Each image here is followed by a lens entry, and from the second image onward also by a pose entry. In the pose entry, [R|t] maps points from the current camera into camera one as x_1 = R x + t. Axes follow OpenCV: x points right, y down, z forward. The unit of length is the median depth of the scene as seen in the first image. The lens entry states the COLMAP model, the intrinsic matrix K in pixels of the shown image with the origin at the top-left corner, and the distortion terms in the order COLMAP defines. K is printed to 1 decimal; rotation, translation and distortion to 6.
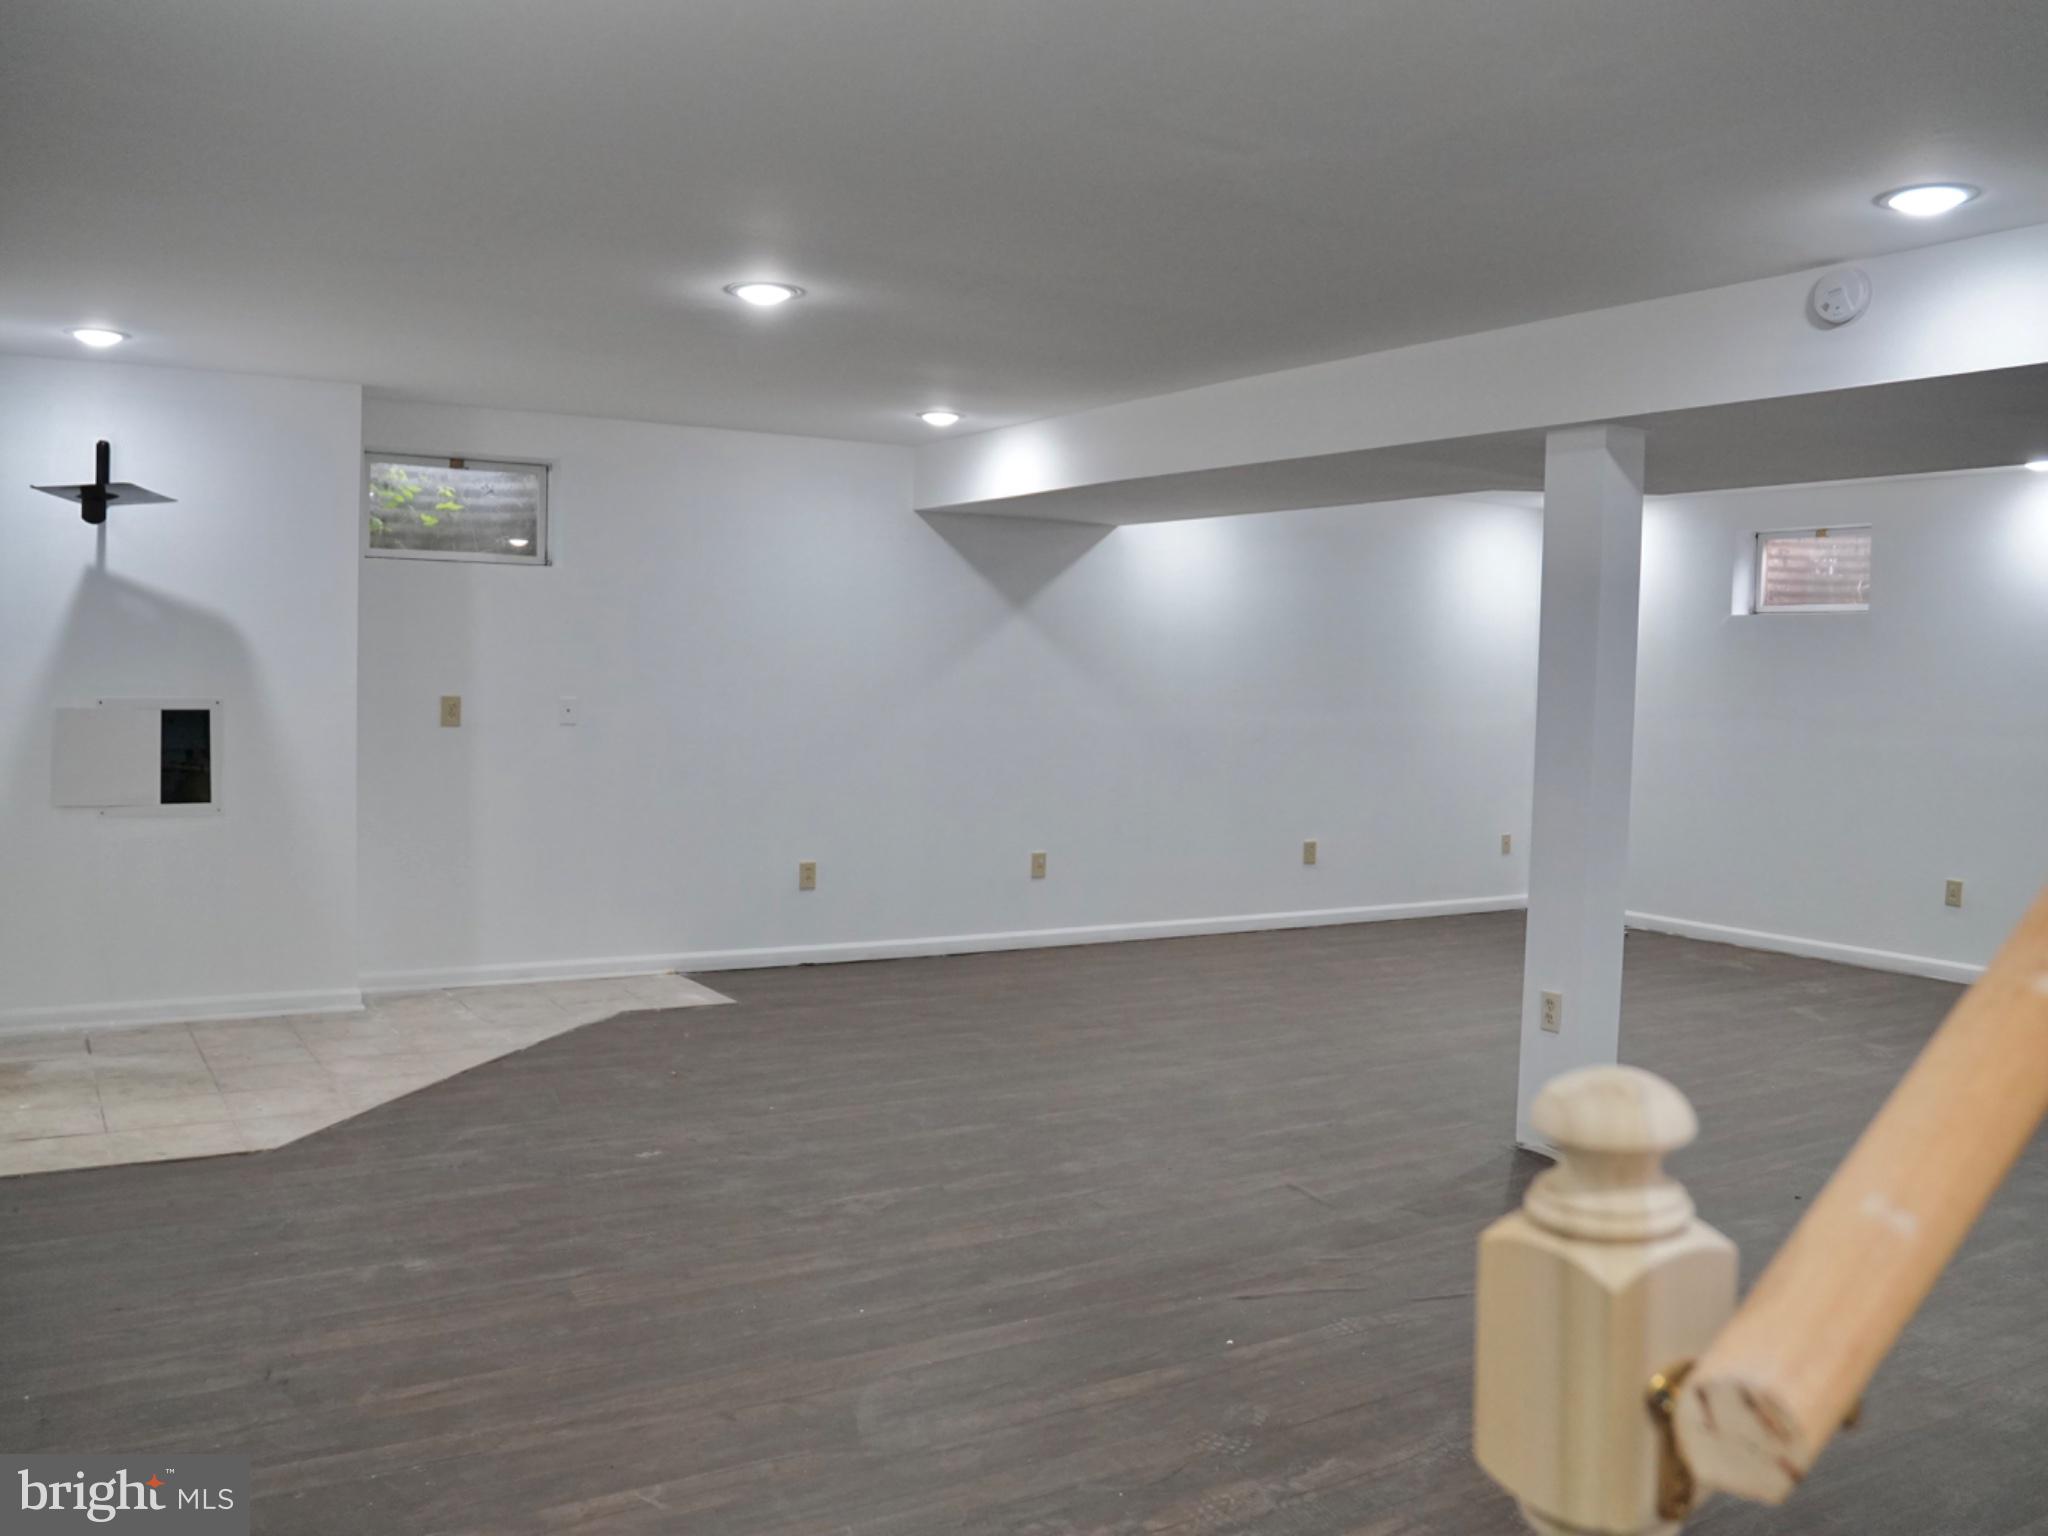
lens RADIAL K [[1732.5, 0, 1025.9], [0, 1732.5, 780.4], [0, 0, 1]] dist [-0.136705, 0.108925]
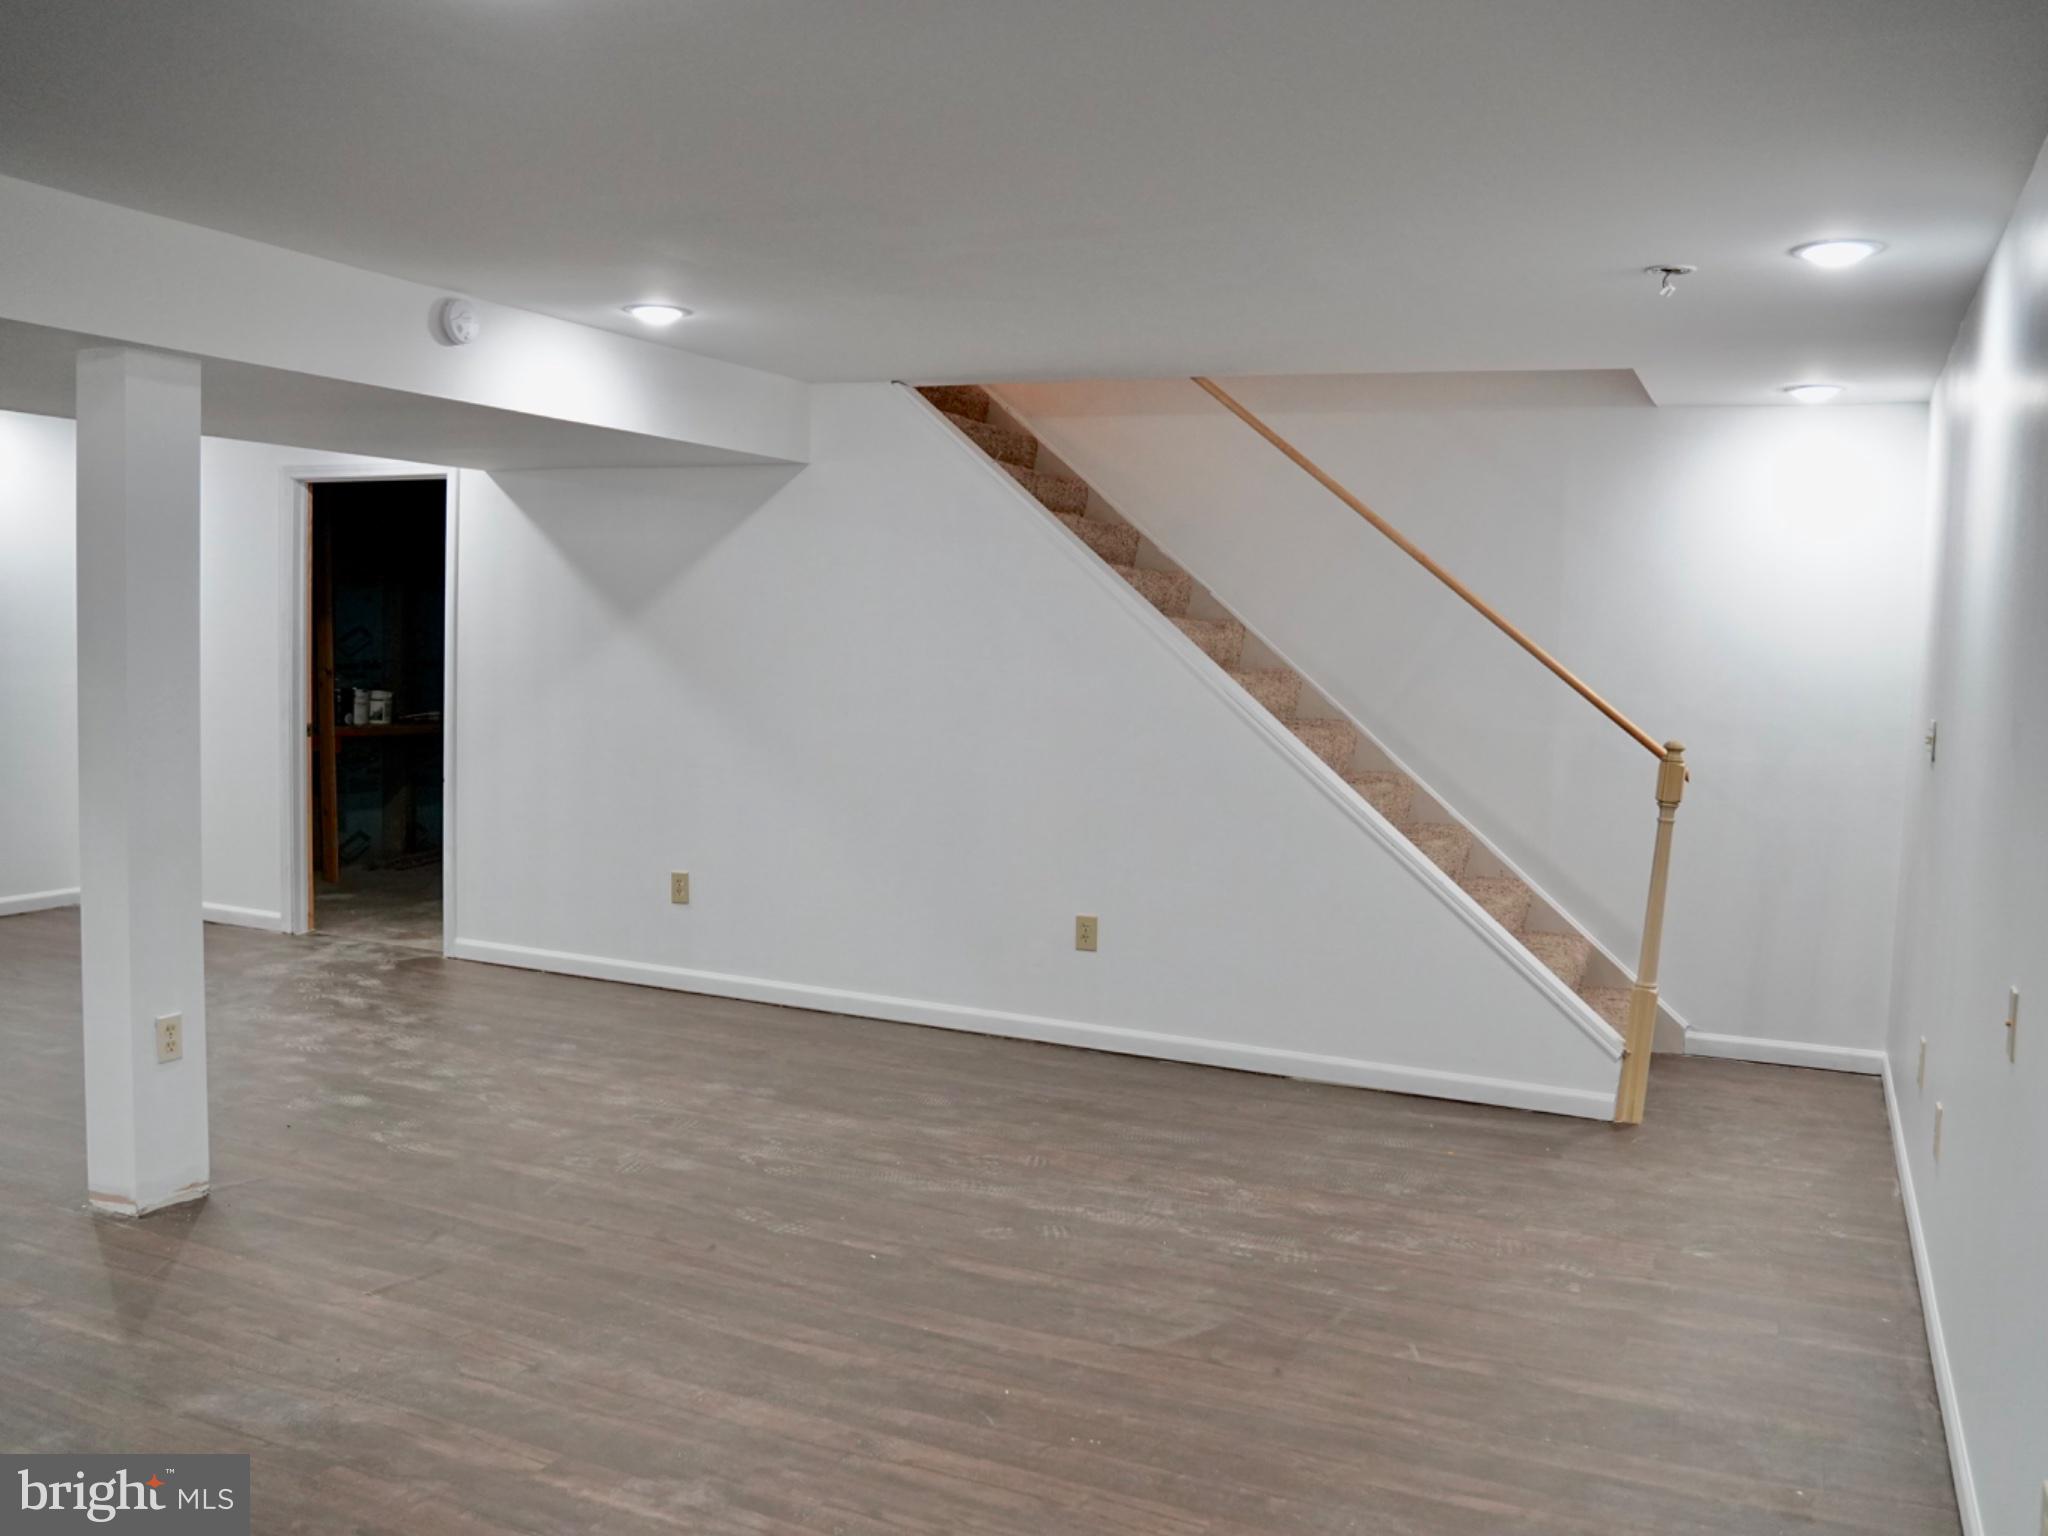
lens RADIAL K [[1732.5, 0, 1025.9], [0, 1732.5, 780.4], [0, 0, 1]] dist [-0.136705, 0.108925]
pose [[-0.563242, -0.110329, 0.818893, -0.783936], [0.009431, 0.990123, 0.139886, -0.136939], [-0.826238, 0.086513, -0.556638, 1.416620]]
